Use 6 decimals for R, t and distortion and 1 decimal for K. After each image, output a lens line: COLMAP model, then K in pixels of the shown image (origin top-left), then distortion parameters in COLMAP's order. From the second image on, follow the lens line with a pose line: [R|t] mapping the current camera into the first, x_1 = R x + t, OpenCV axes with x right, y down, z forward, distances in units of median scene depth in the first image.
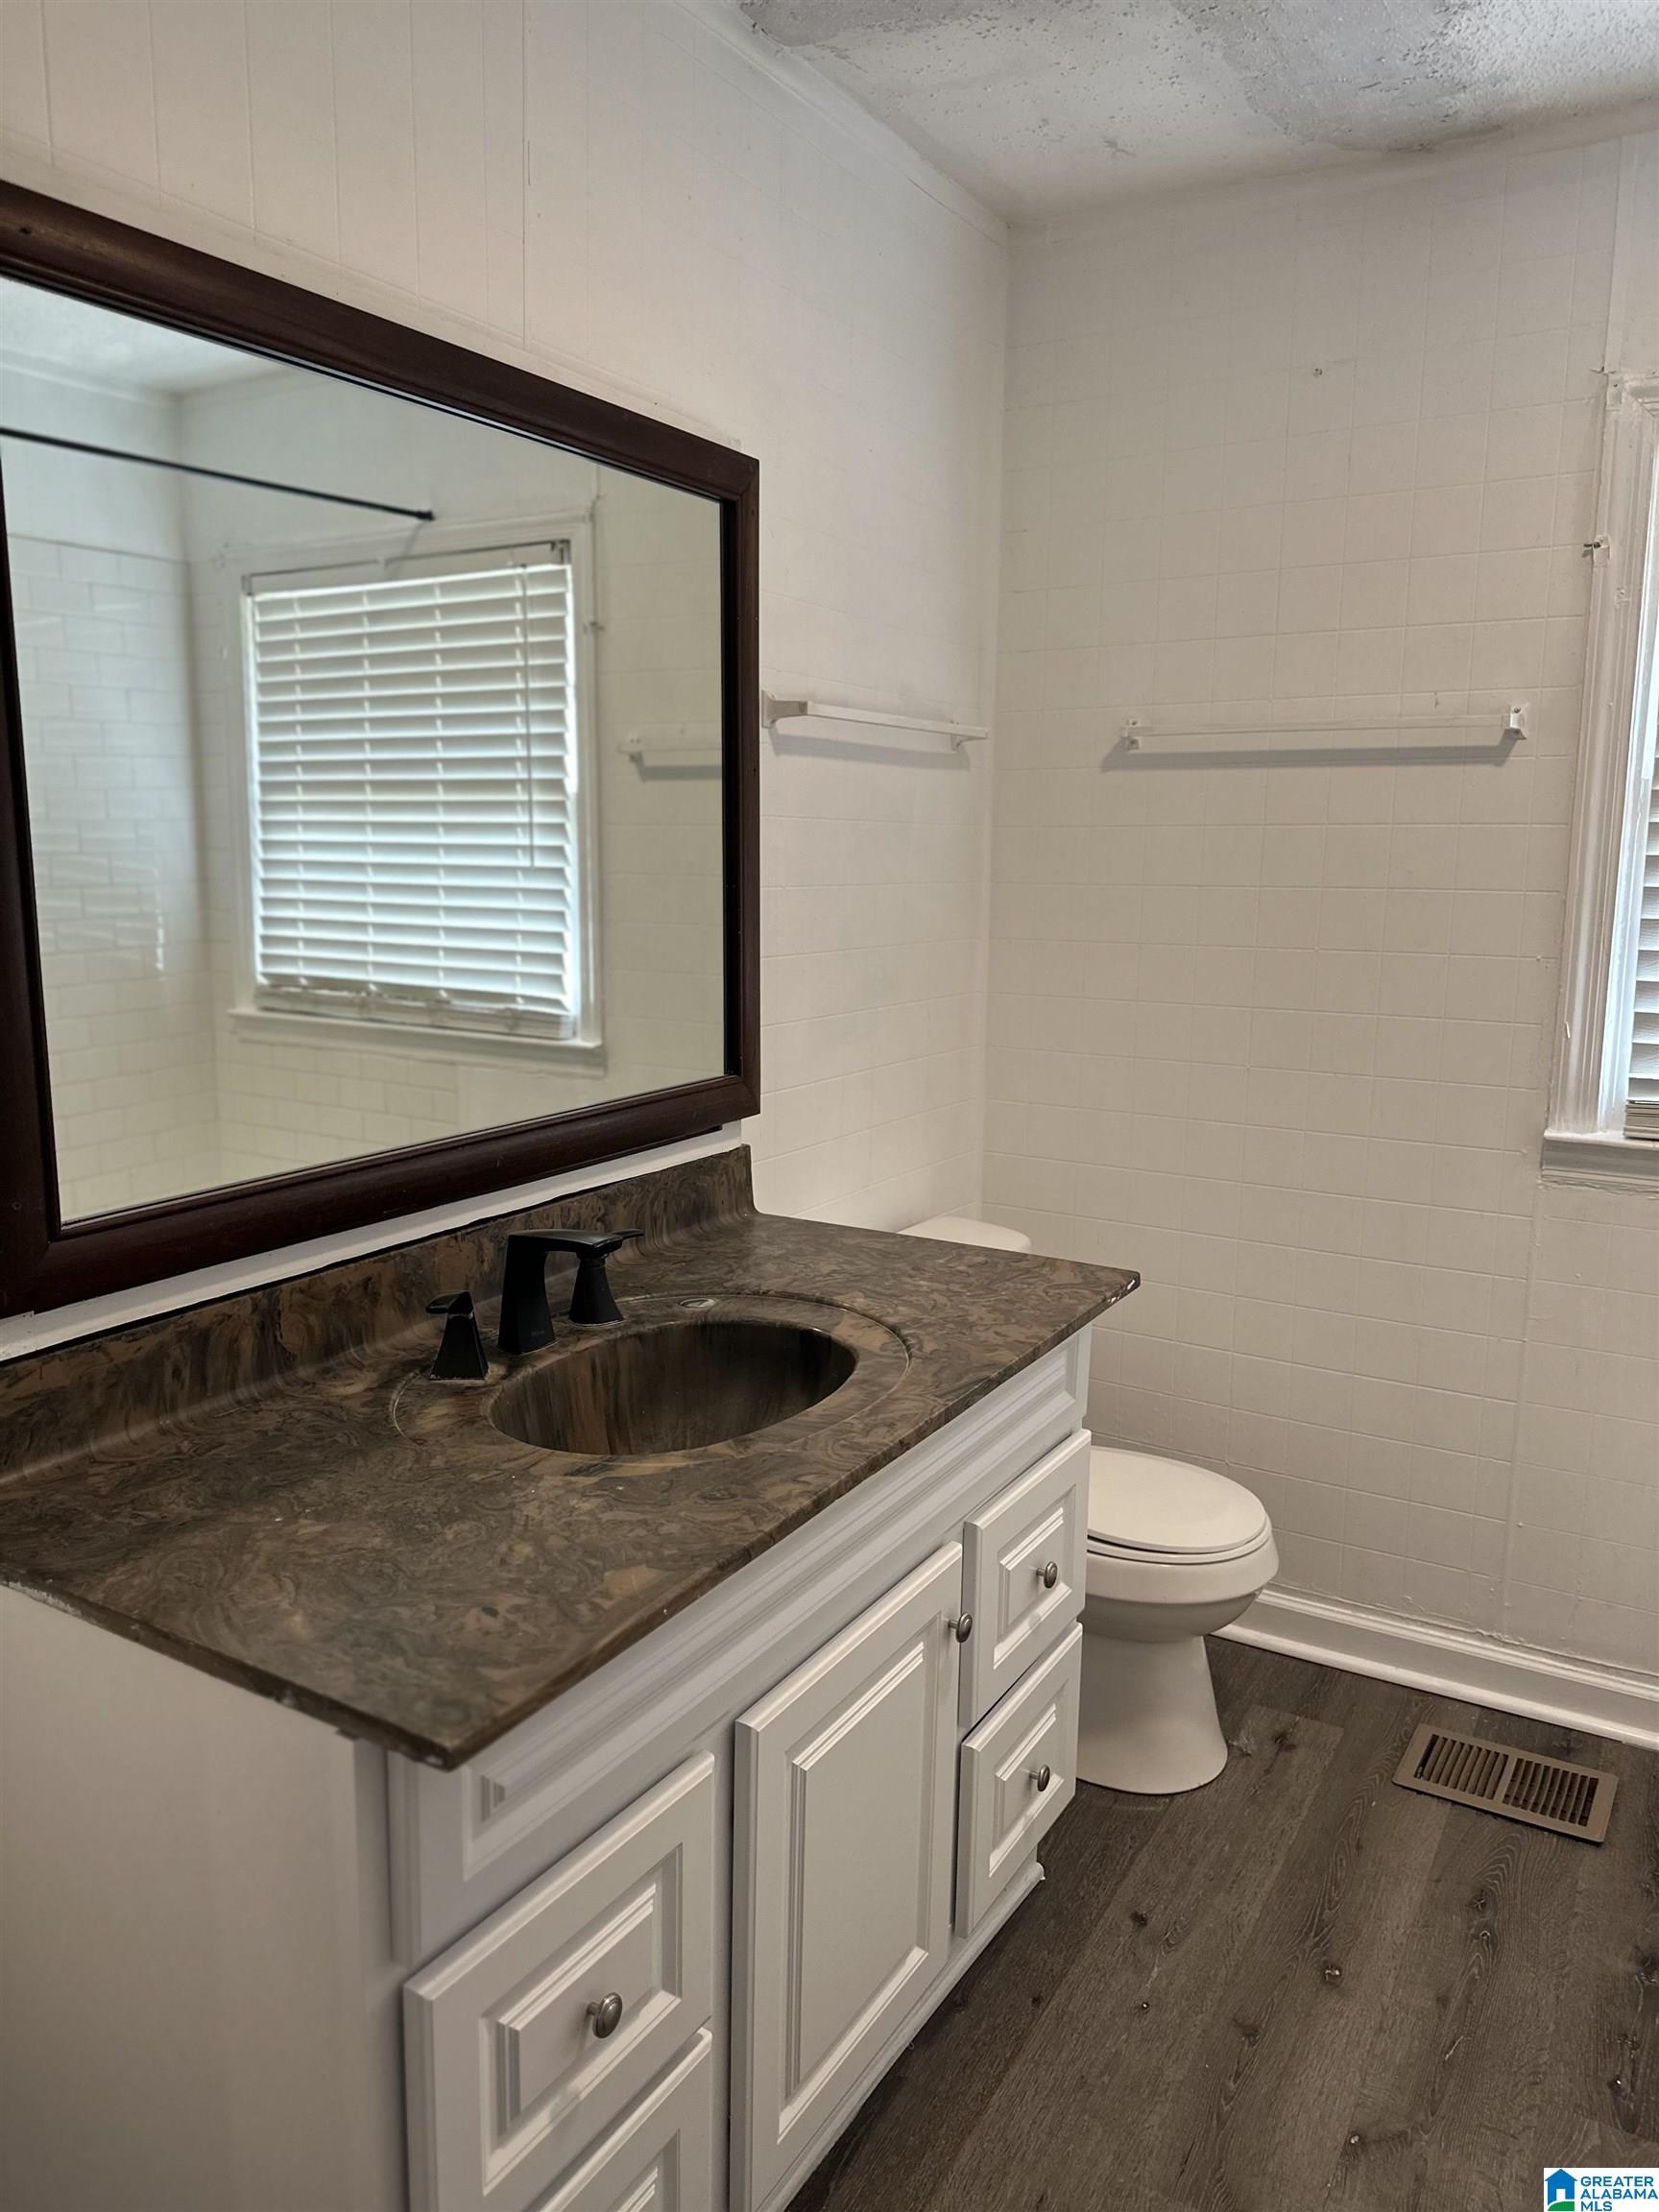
lens RADIAL K [[1537.9, 0, 829.5], [0, 1537.9, 1106.0], [0, 0, 1]] dist [0.006723, -0.103140]
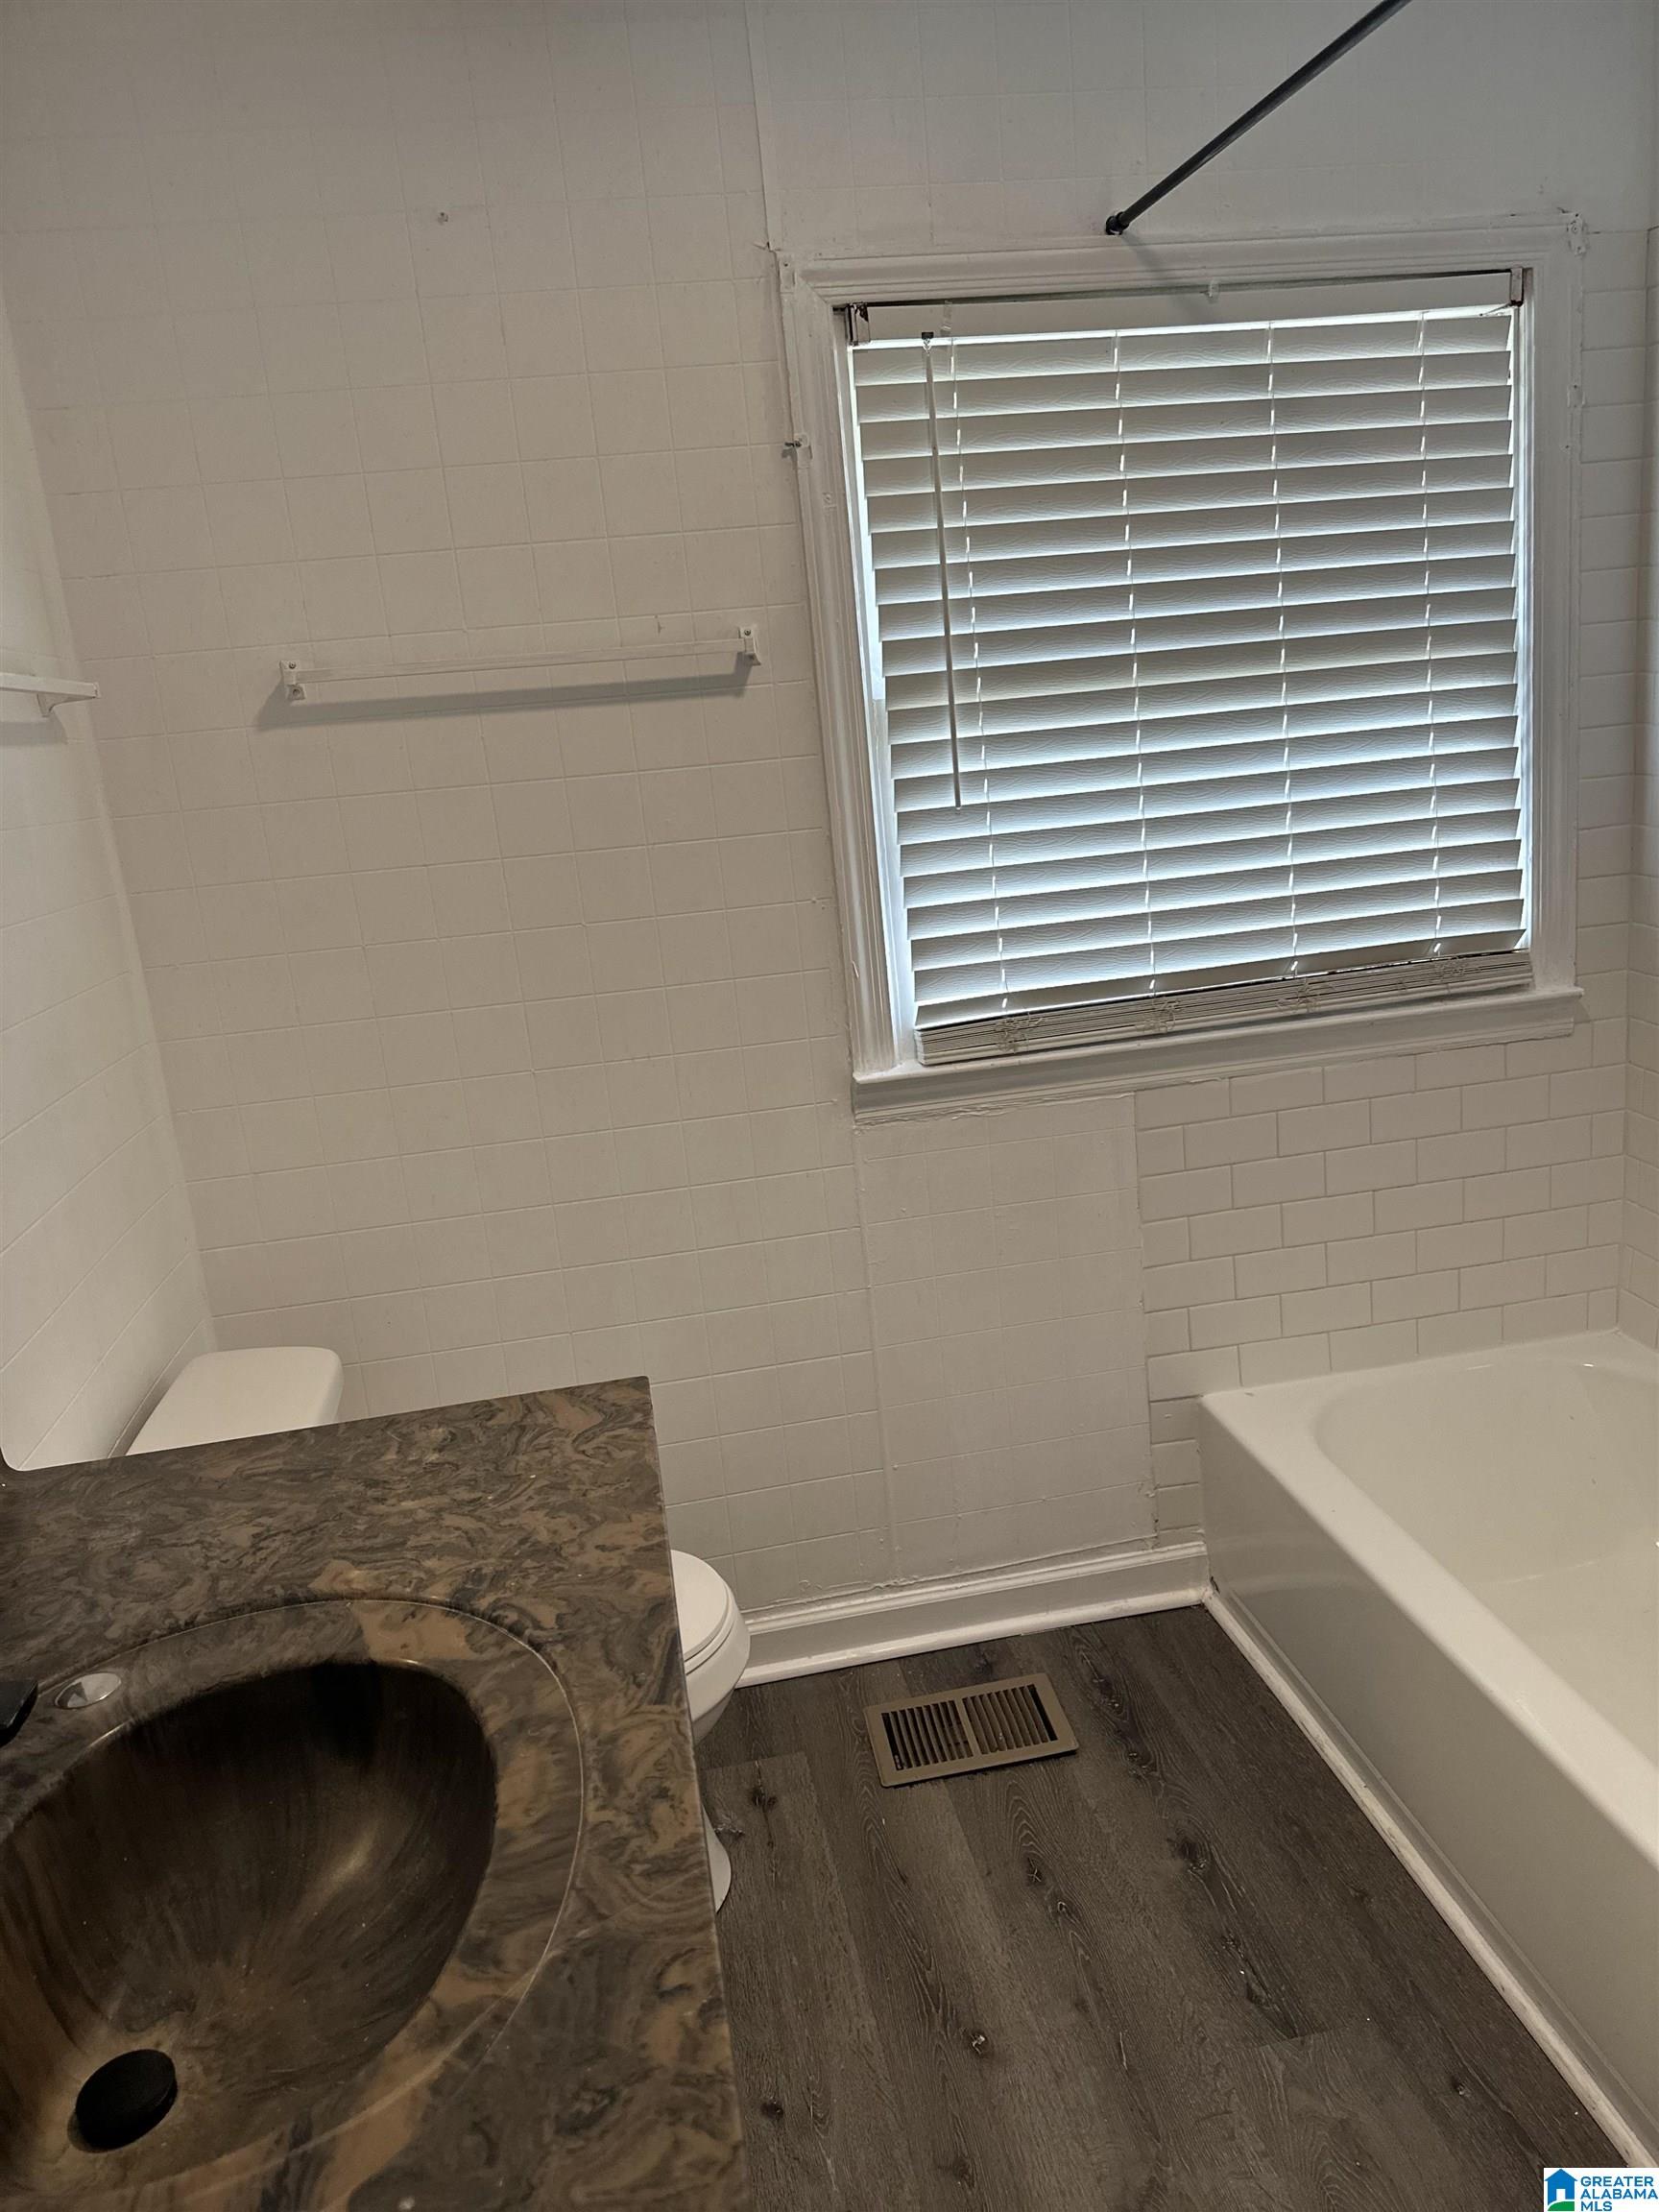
lens RADIAL K [[1503.3, 0, 829.5], [0, 1503.3, 1106.0], [0, 0, 1]] dist [0.050734, -0.111785]
pose [[0.740412, -0.225256, 0.633285, -0.162367], [0.196168, 0.973572, 0.116942, -0.086479], [-0.642890, 0.037645, 0.765033, 0.314573]]
